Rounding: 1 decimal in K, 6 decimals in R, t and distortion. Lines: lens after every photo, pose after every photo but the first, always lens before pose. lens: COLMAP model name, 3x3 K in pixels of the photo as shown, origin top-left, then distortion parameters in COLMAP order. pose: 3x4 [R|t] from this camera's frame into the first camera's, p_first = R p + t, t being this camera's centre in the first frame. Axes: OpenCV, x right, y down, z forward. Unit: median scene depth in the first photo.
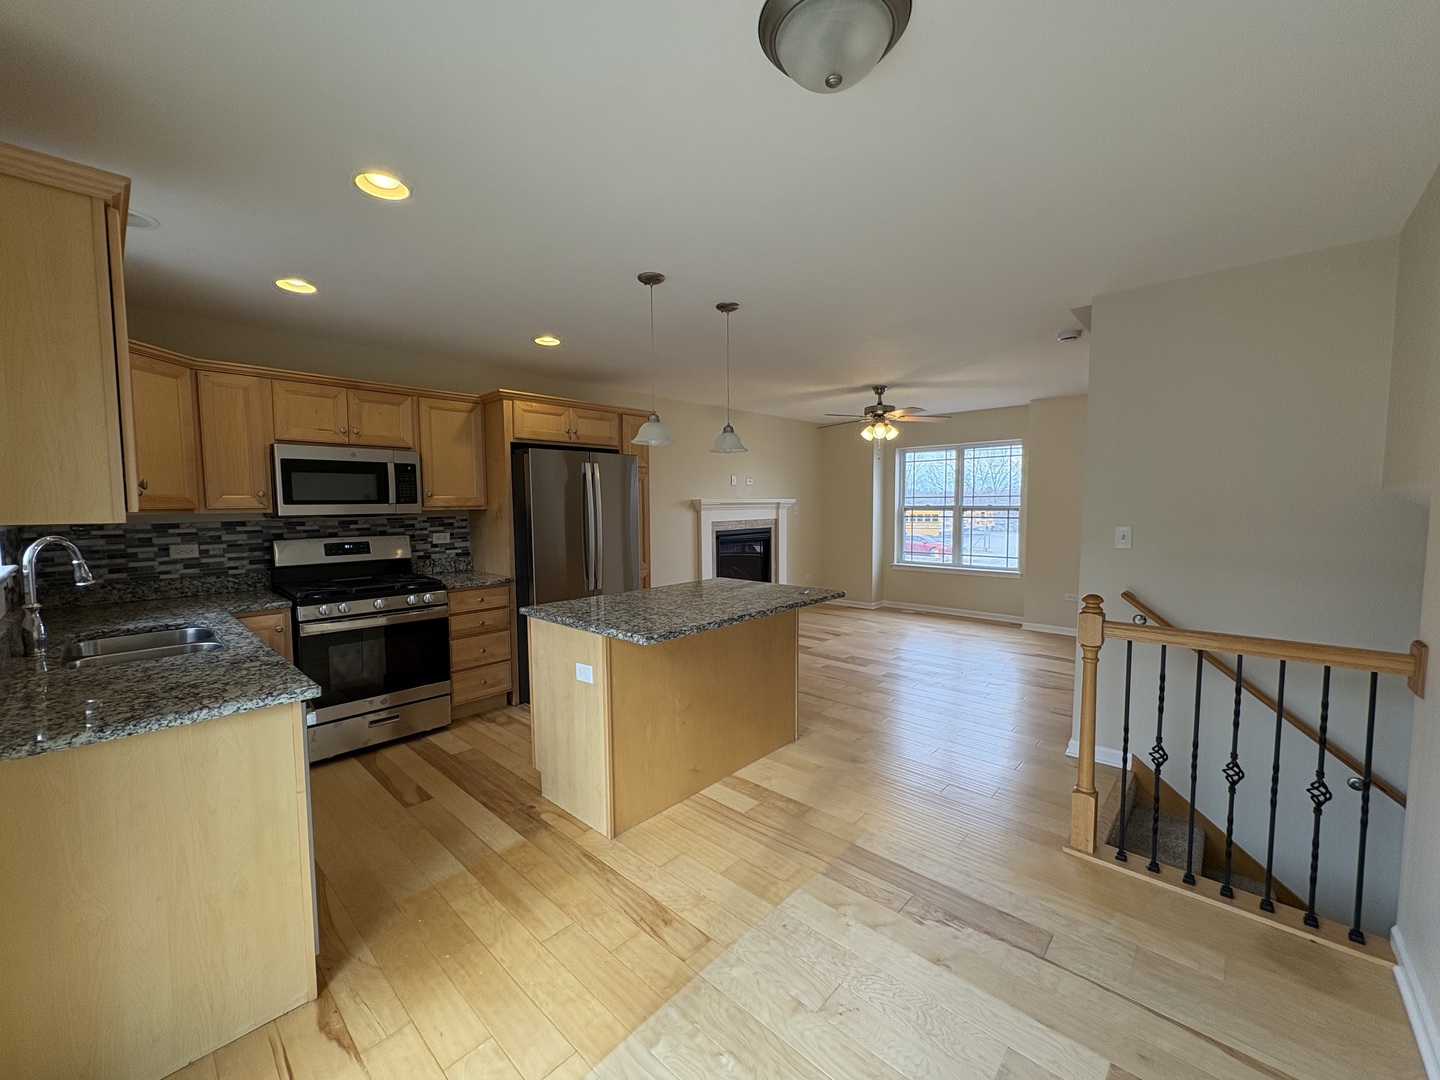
lens RADIAL K [[573.4, 0, 719.6], [0, 573.4, 542.9], [0, 0, 1]] dist [0.001334, -0.000443]
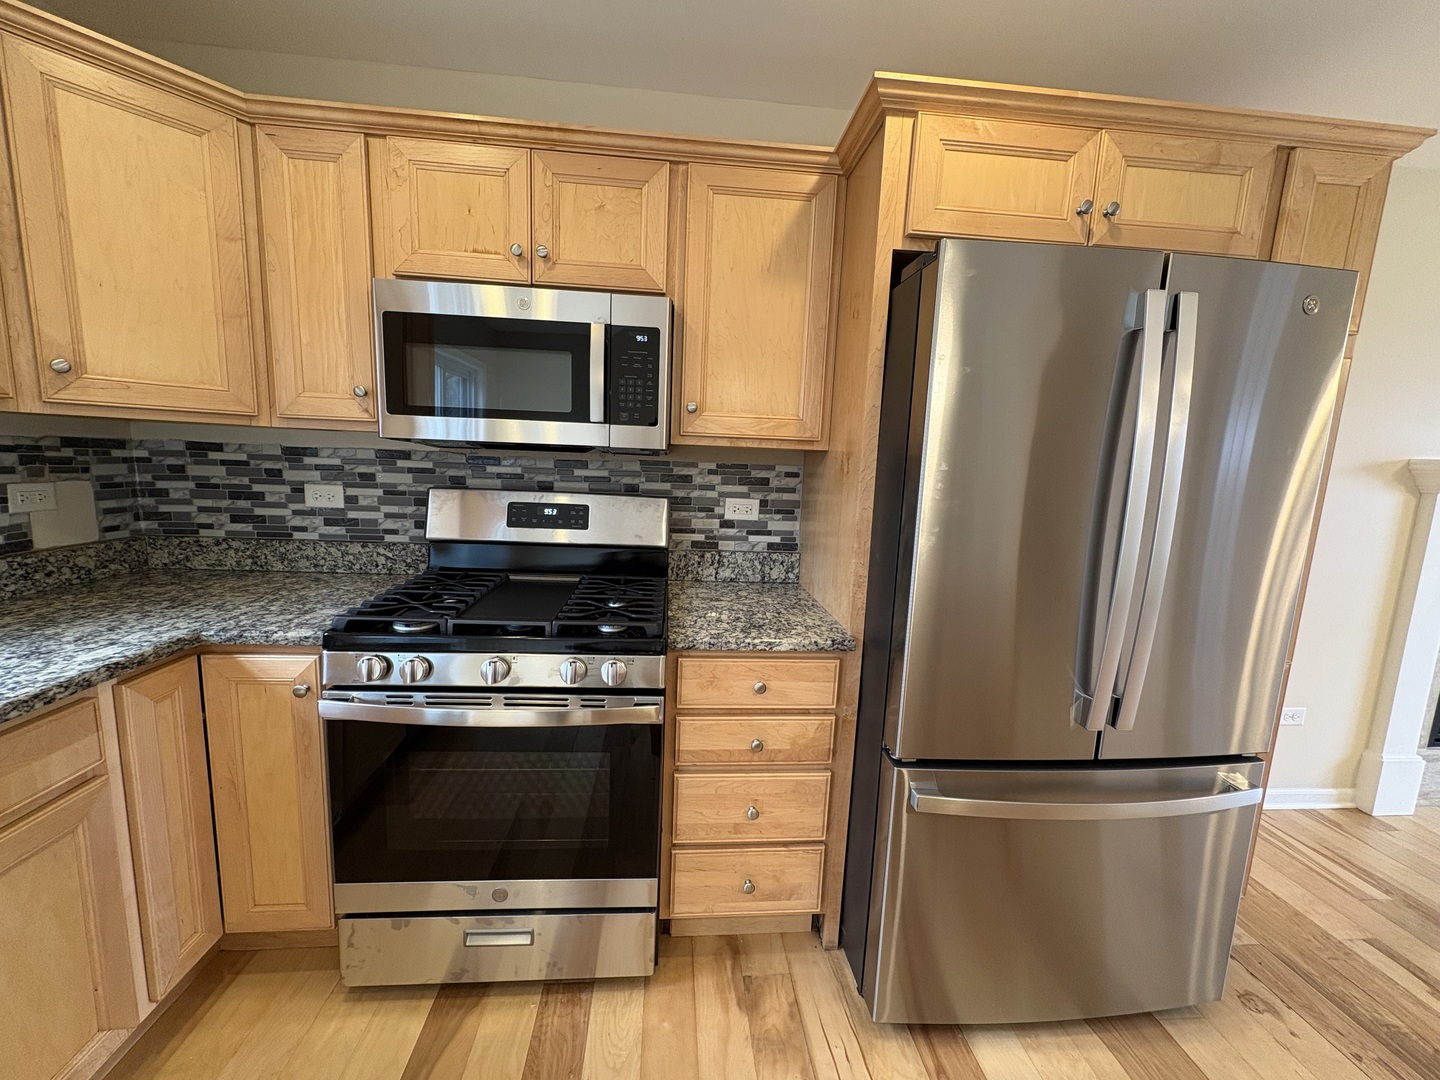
lens RADIAL K [[573.4, 0, 719.6], [0, 573.4, 542.9], [0, 0, 1]] dist [0.001334, -0.000443]
pose [[0.739484, 0.135513, -0.659393, -0.207746], [-0.094019, 0.990719, 0.098165, -0.029607], [0.666576, -0.010596, 0.745362, 0.728557]]
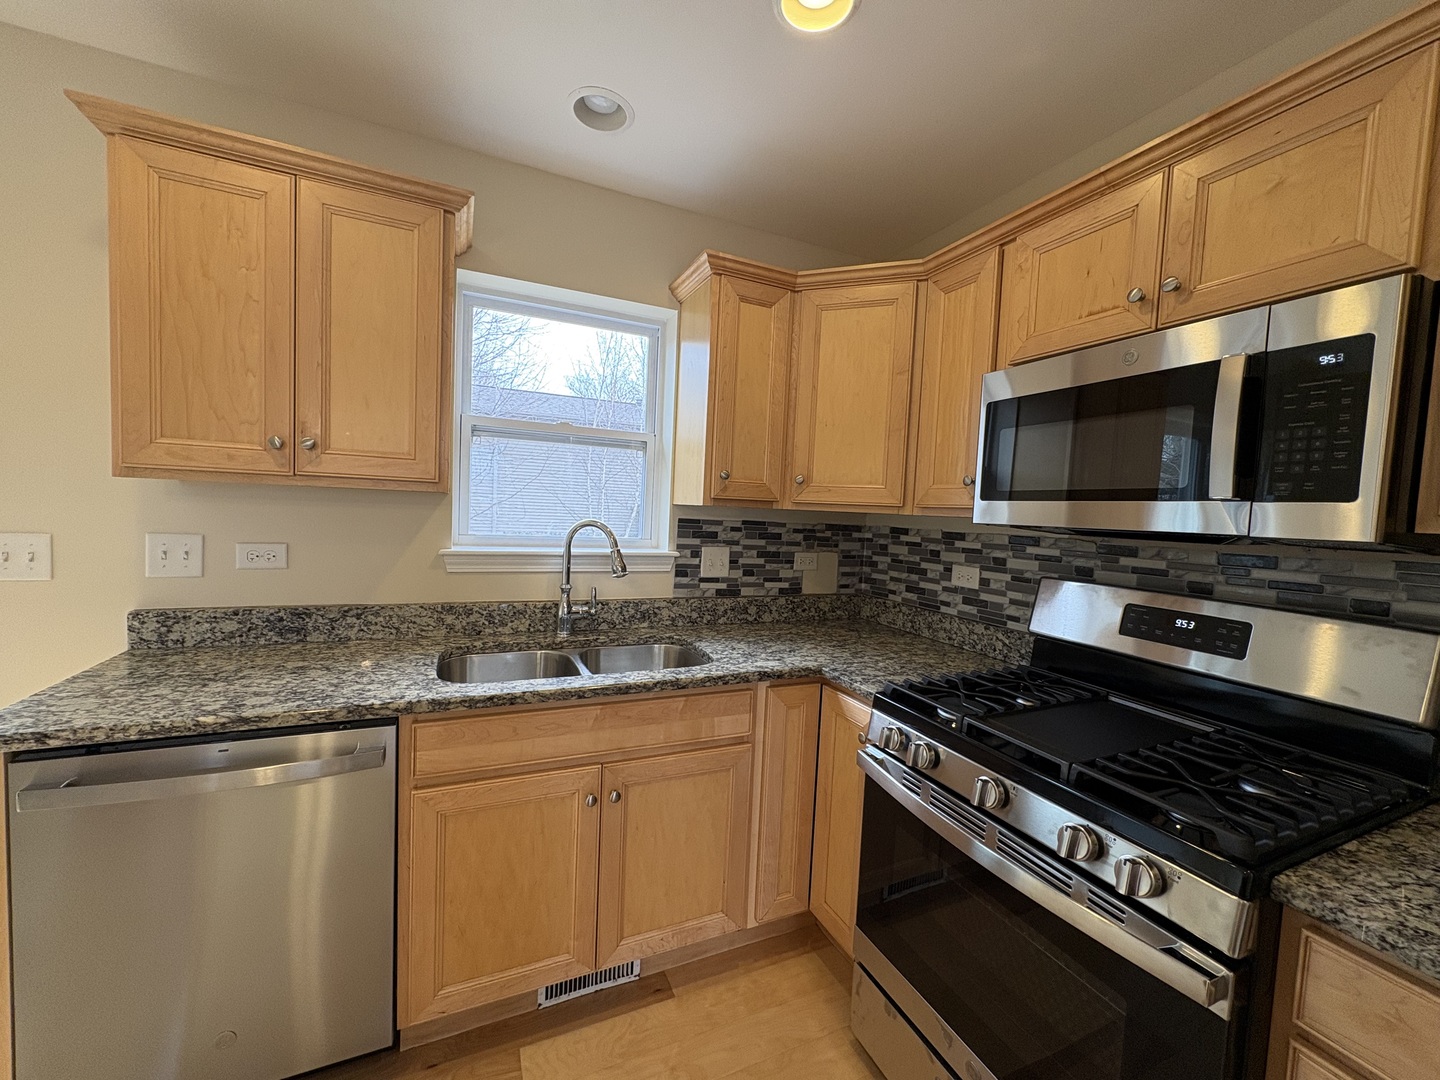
lens RADIAL K [[573.4, 0, 719.6], [0, 573.4, 542.9], [0, 0, 1]] dist [0.001334, -0.000443]
pose [[-0.390419, 0.042838, -0.919640, -0.206790], [-0.106722, 0.990077, 0.091426, -0.045787], [0.914431, 0.133841, -0.381973, 0.867111]]
